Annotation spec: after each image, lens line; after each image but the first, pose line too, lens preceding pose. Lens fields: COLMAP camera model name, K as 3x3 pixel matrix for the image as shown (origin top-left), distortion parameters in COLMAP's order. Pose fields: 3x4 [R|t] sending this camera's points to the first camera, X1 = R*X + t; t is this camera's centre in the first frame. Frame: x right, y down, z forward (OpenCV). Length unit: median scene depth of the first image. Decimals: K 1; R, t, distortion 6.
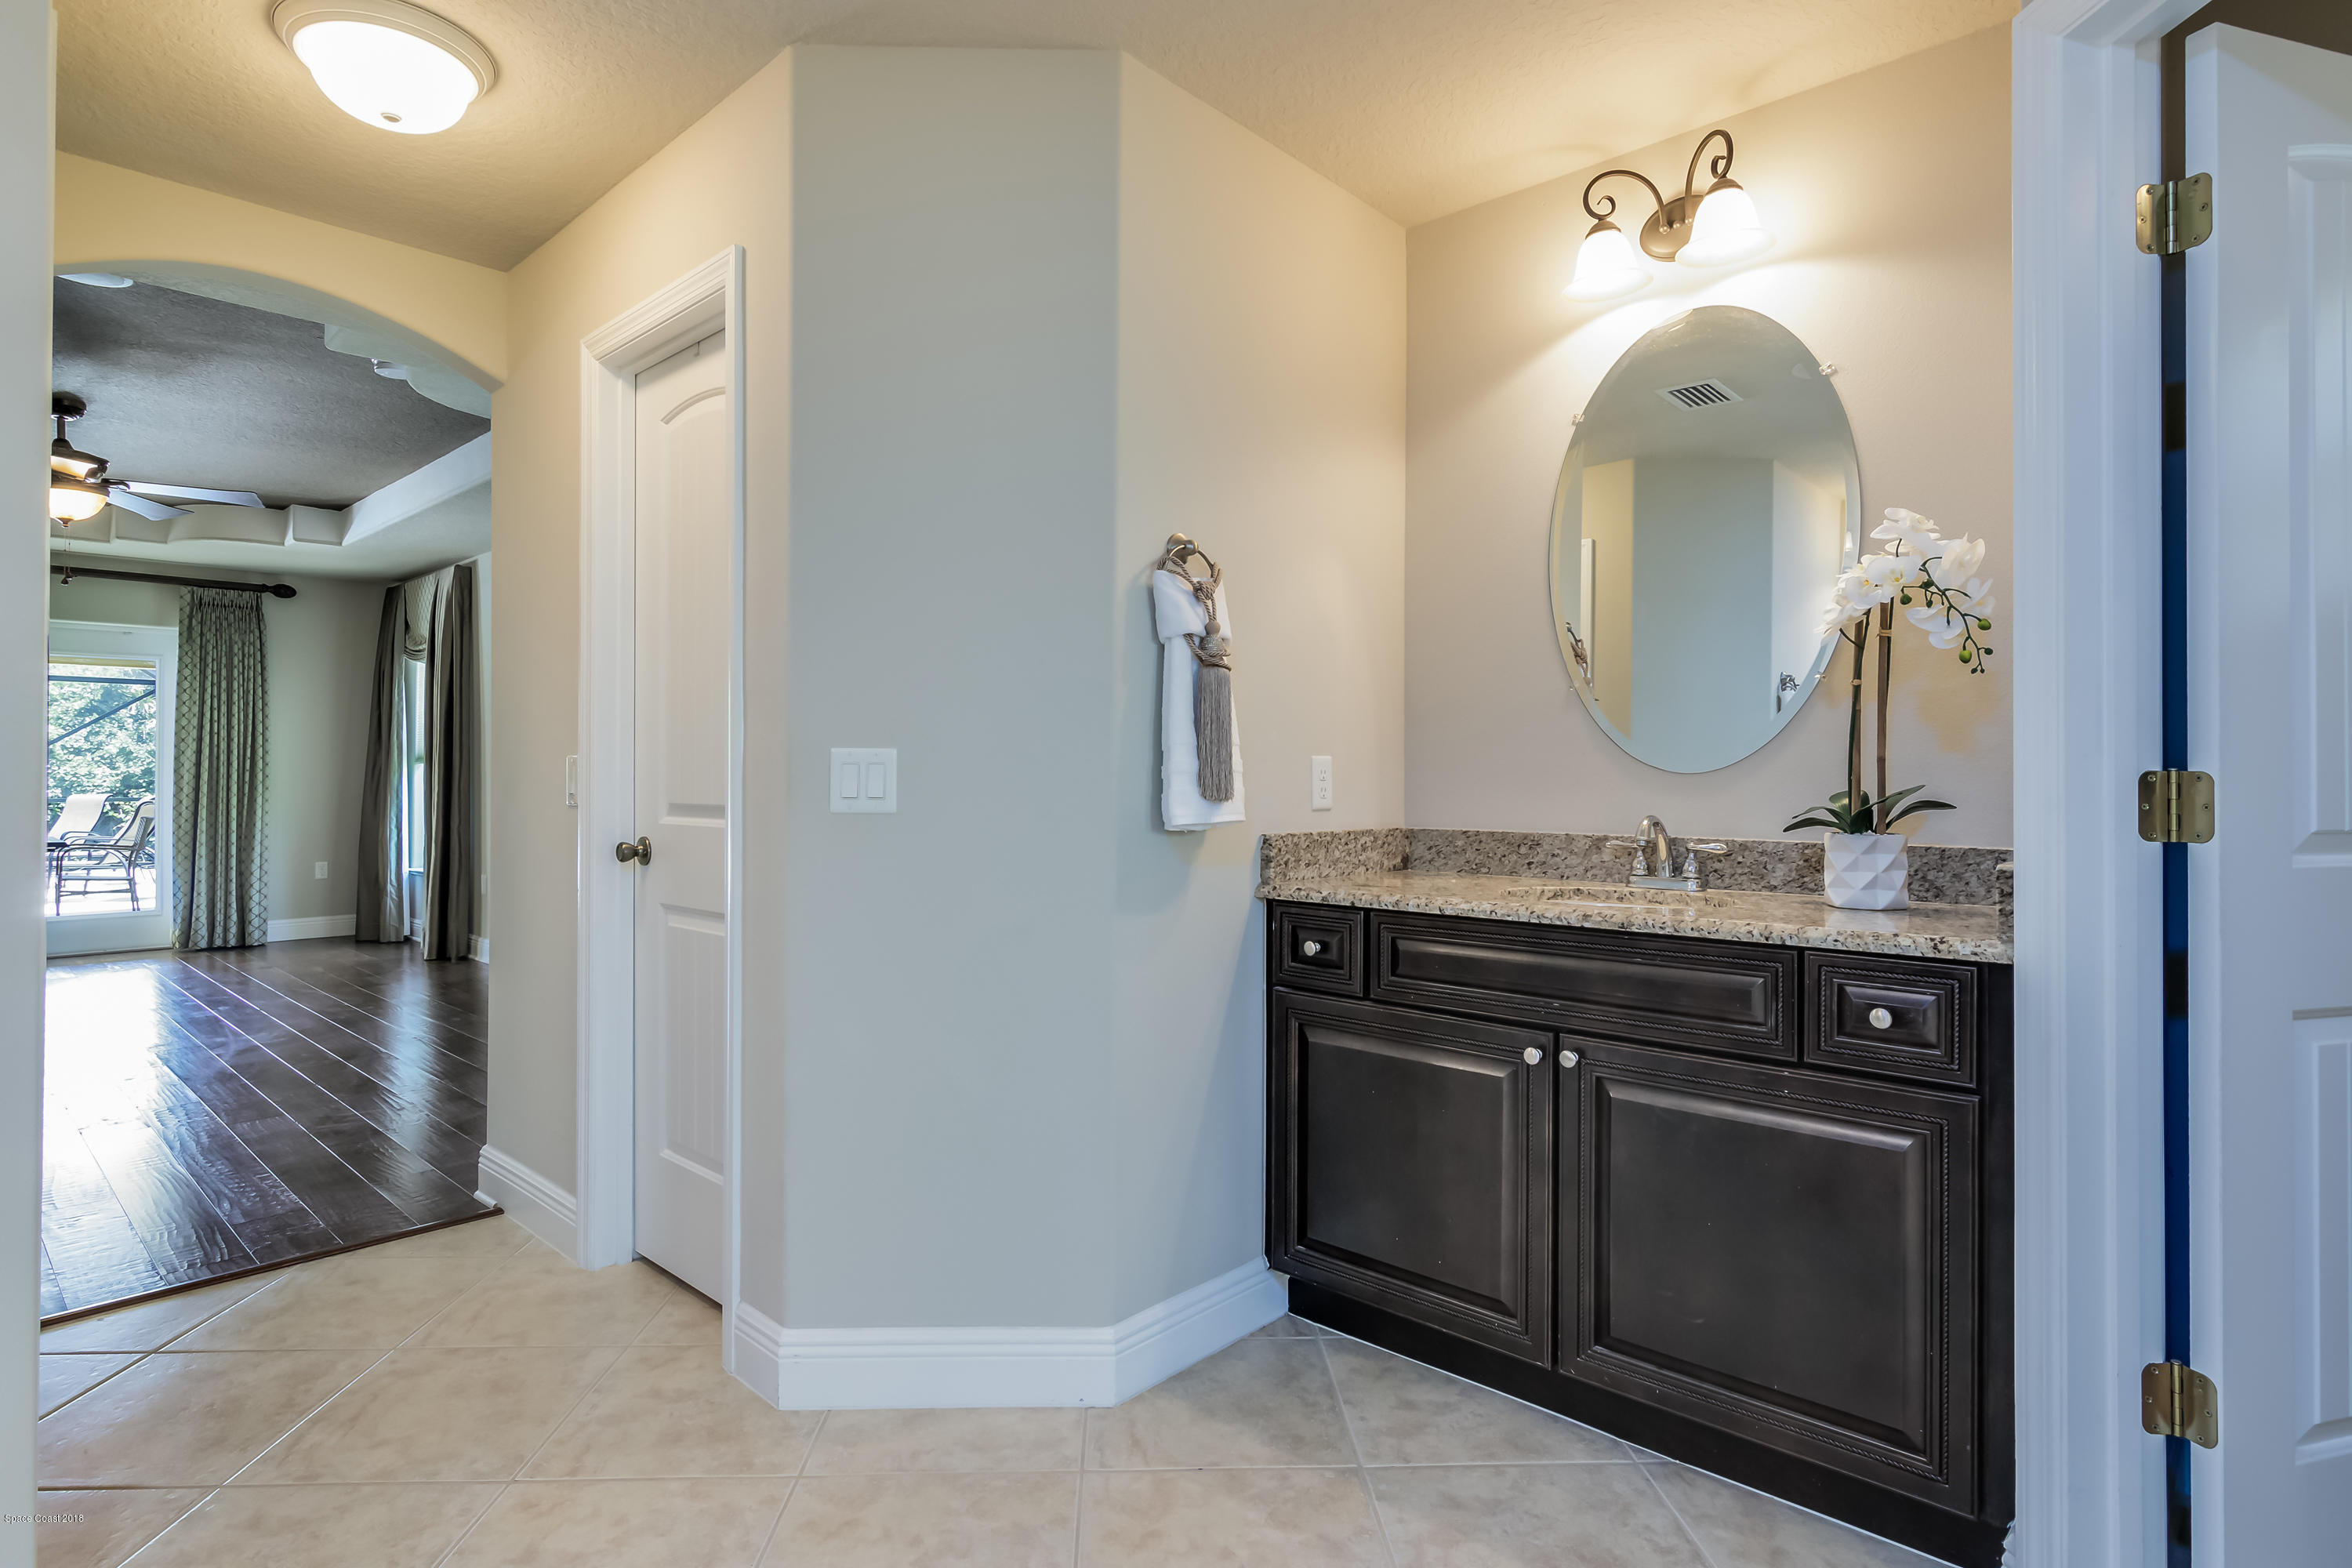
lens RADIAL K [[1209.9, 0, 1171.6], [0, 1209.9, 766.5], [0, 0, 1]] dist [-0.012305, 0.005211]
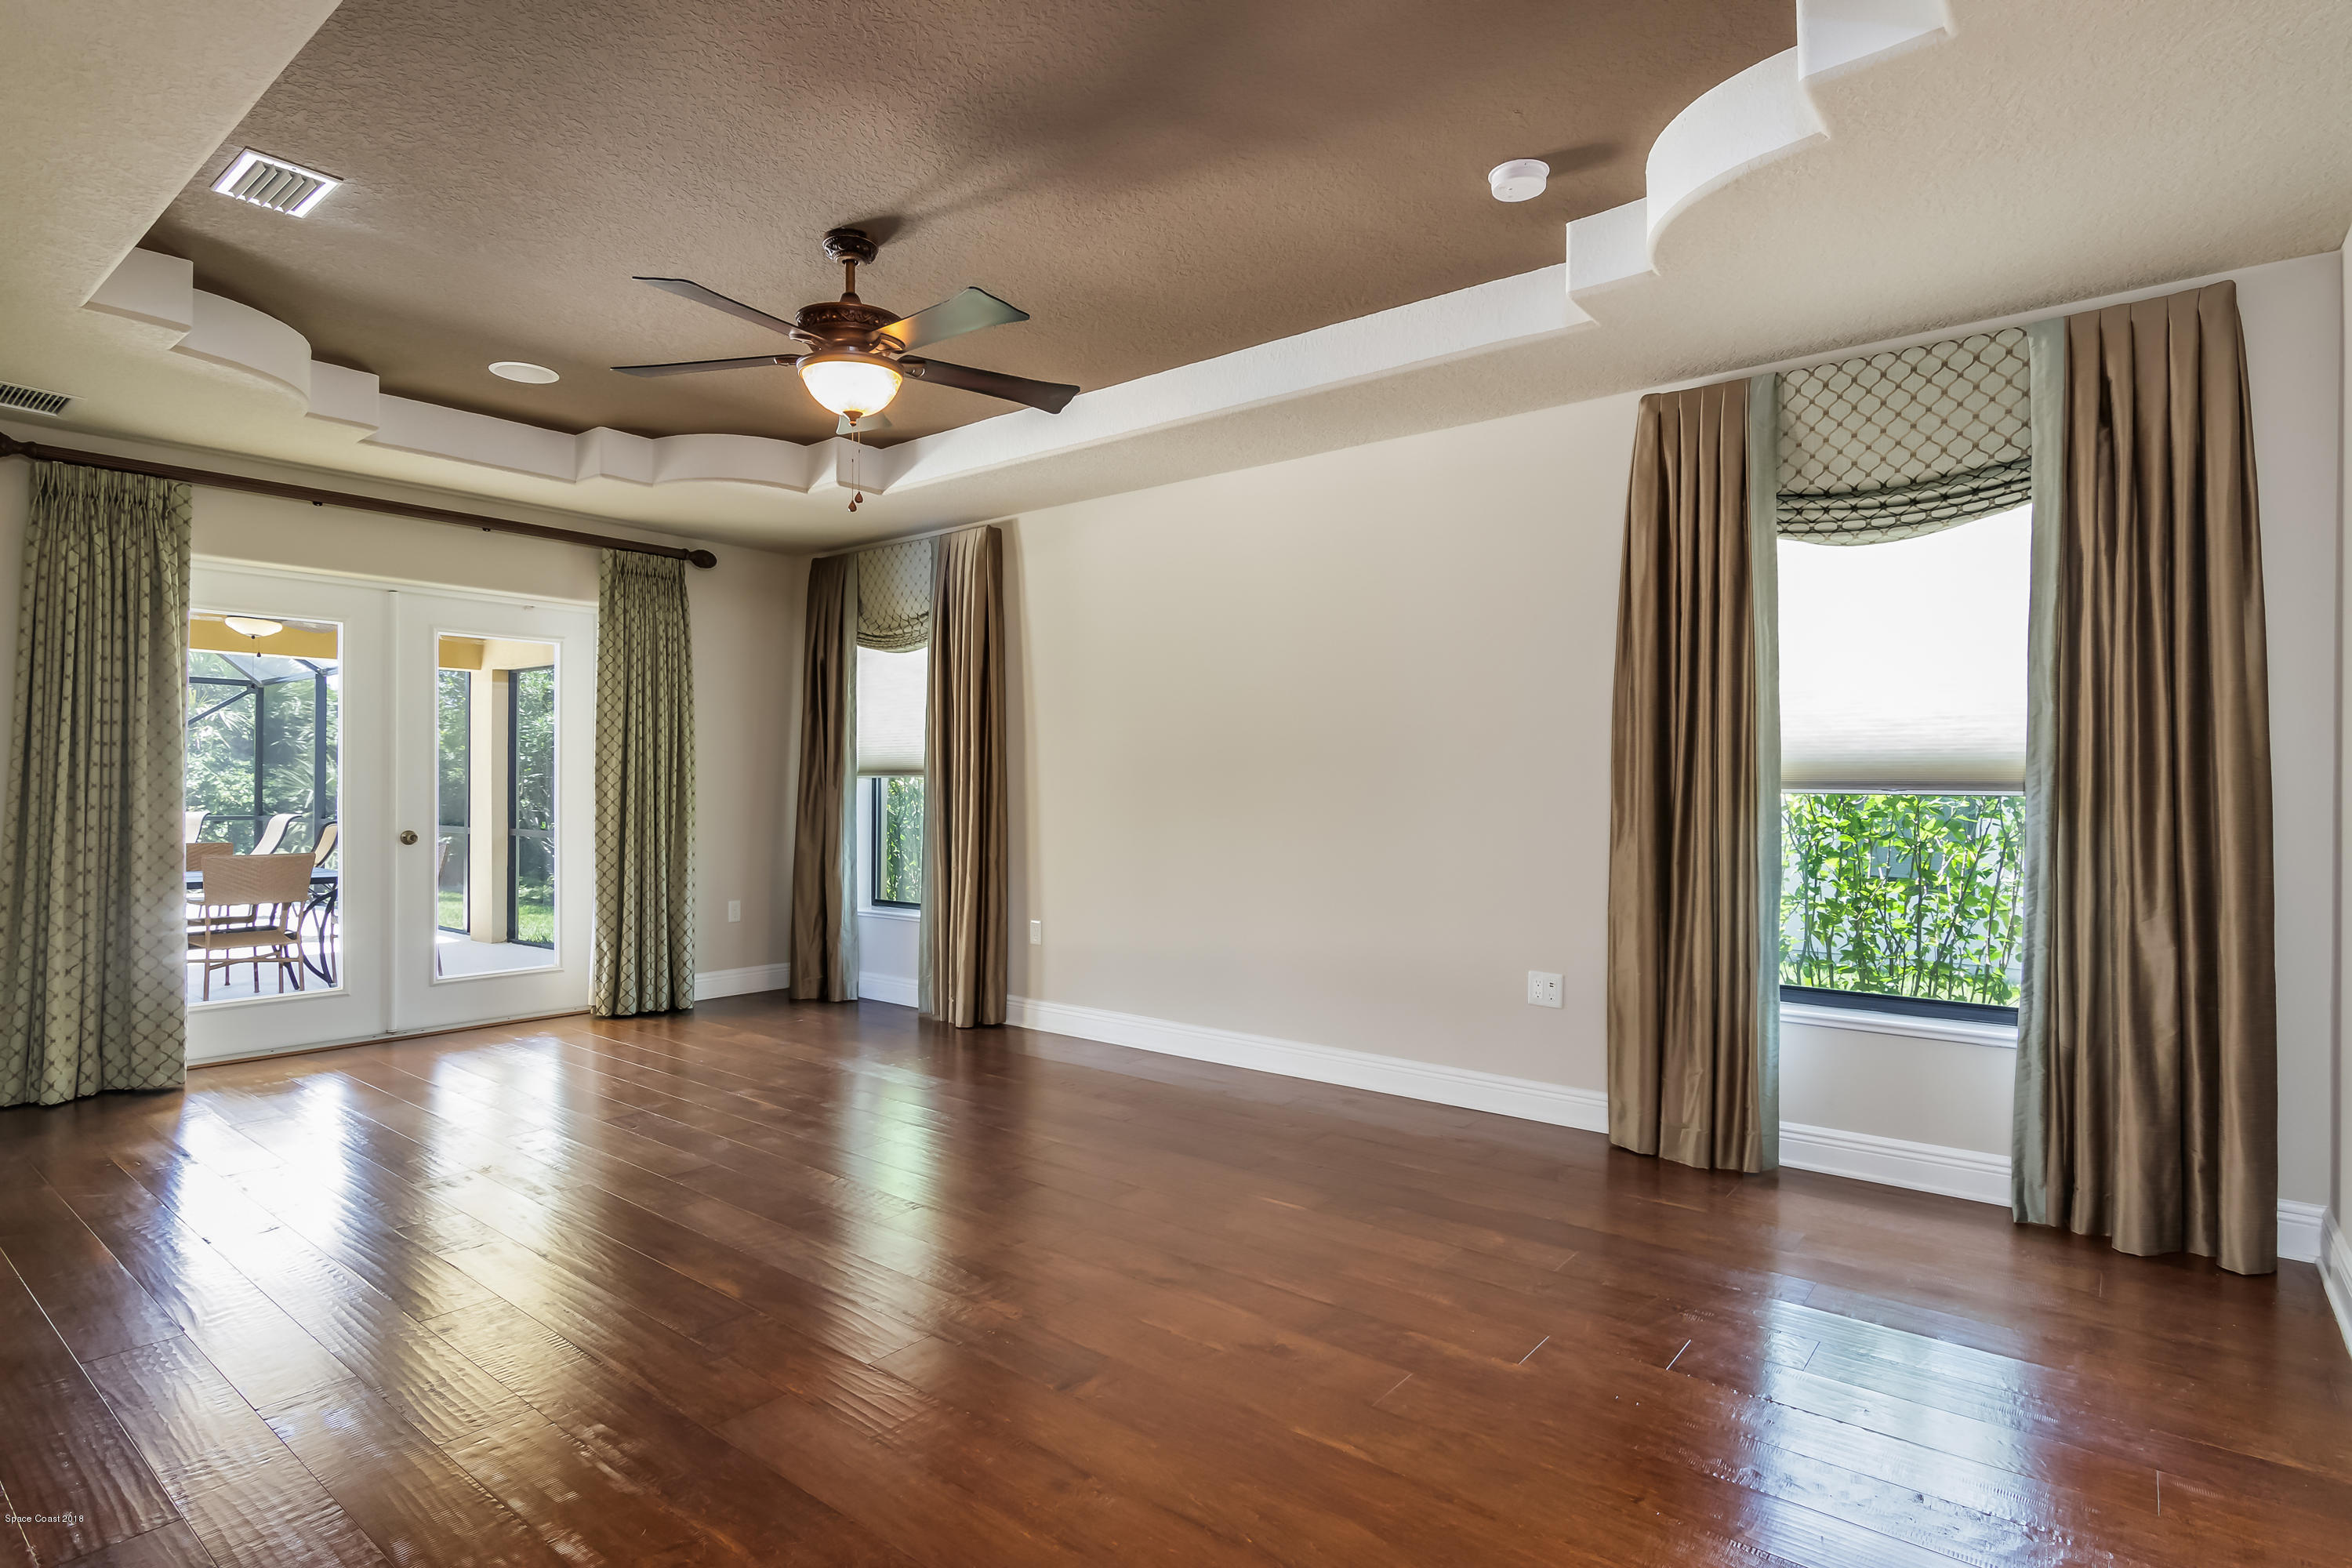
lens RADIAL K [[1209.9, 0, 1179.7], [0, 1209.9, 786.6], [0, 0, 1]] dist [-0.012305, 0.005211]
pose [[0.997334, -0.000396, 0.072966, -0.505076], [0.000251, 0.999998, 0.001997, 0.002428], [-0.072967, -0.001973, 0.997332, 0.193543]]
